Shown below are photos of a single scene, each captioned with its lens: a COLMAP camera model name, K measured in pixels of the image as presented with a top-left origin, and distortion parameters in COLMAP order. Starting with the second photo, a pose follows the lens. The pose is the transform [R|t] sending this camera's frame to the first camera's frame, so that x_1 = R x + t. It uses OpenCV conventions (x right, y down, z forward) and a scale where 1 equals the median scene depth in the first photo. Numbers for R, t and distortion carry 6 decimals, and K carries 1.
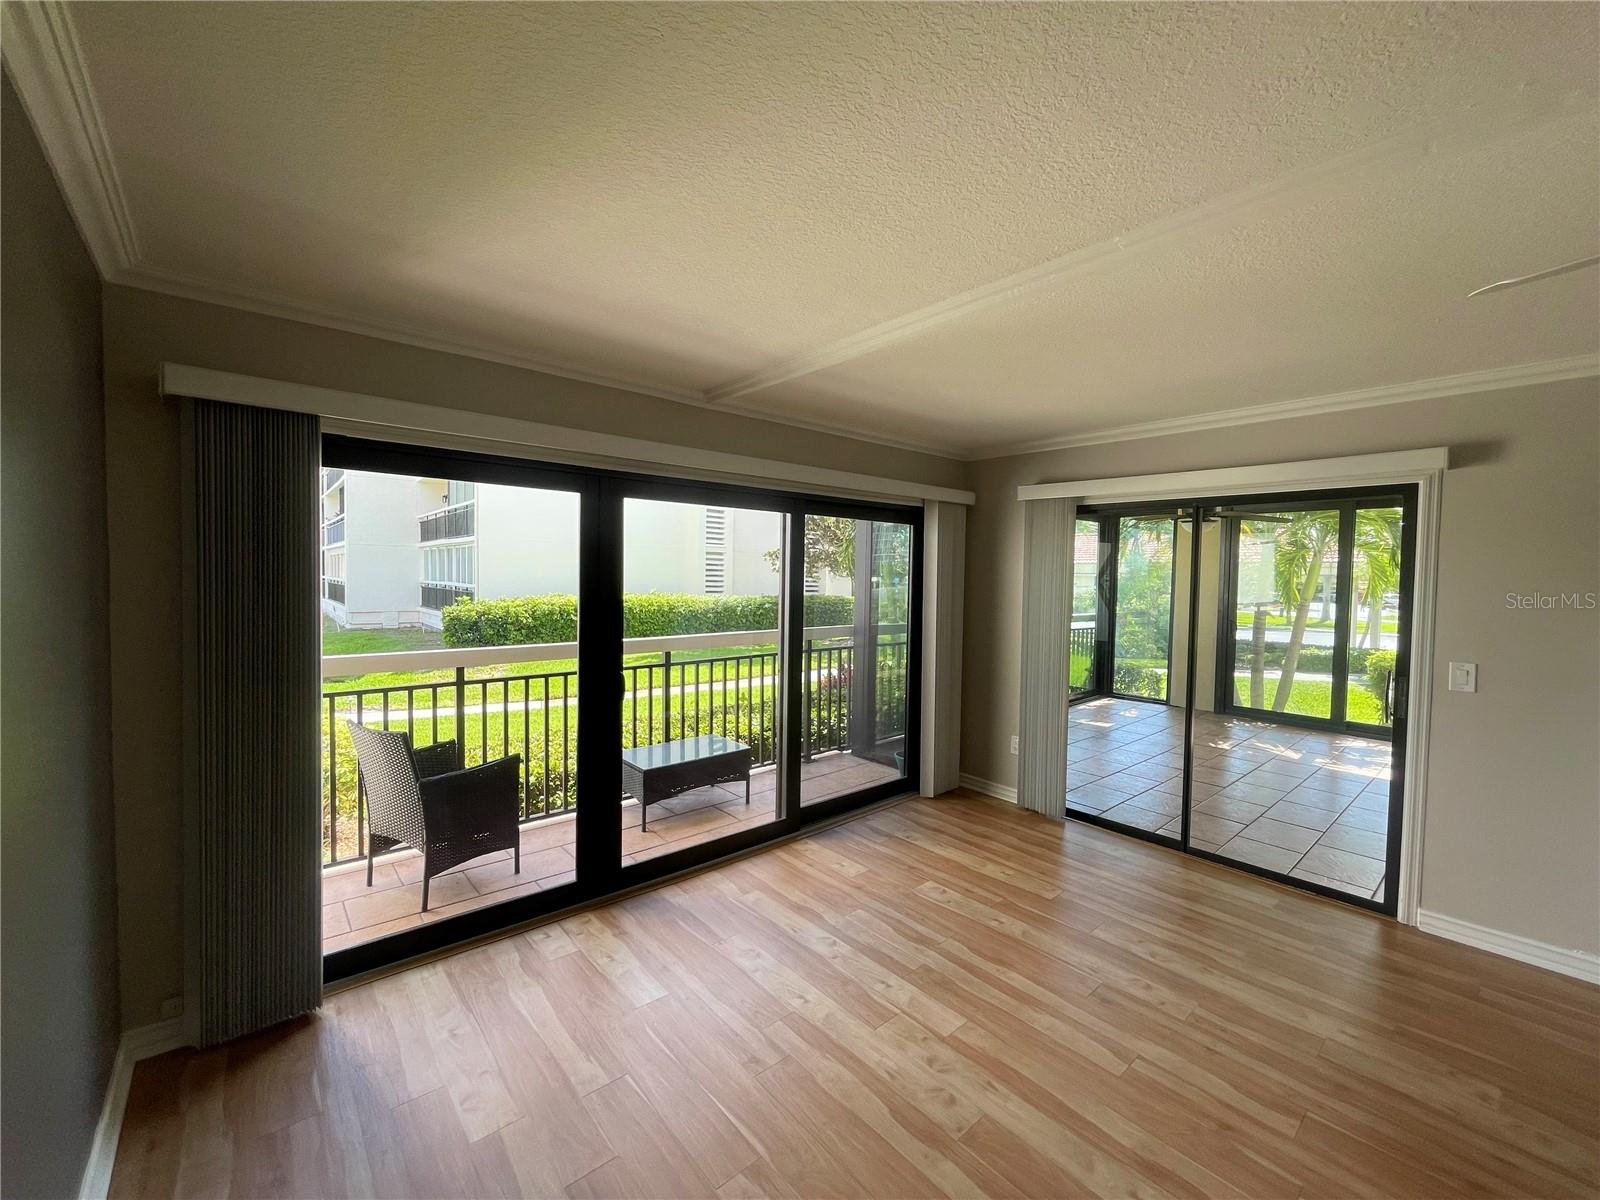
lens RADIAL K [[648.8, 0, 800.0], [0, 648.8, 600.0], [0, 0, 1]] dist [-0.000960, -0.000025]
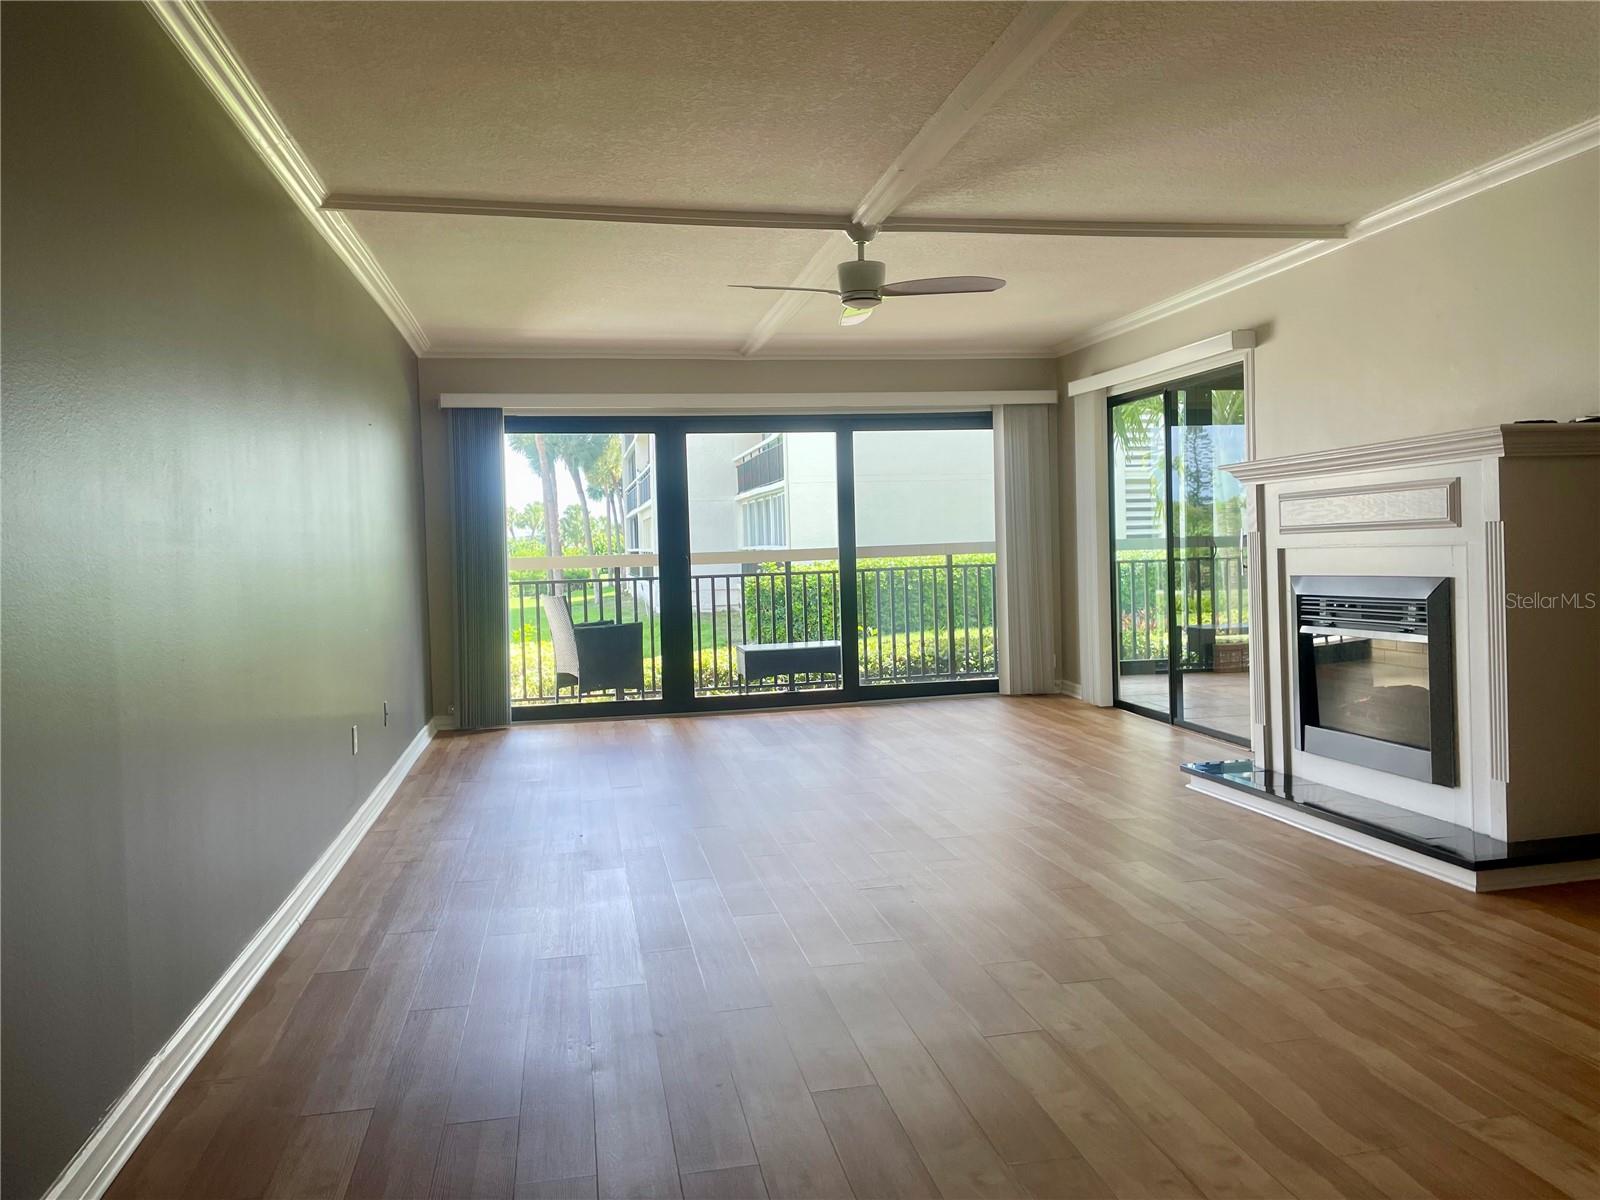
lens RADIAL K [[1104.8, 0, 800.0], [0, 1104.8, 600.0], [0, 0, 1]] dist [0.004983, 0.000331]
pose [[0.867960, -0.017816, -0.496314, 0.903462], [0.022972, 0.999727, 0.004287, 0.160516], [0.496102, -0.015122, 0.868133, -0.777429]]
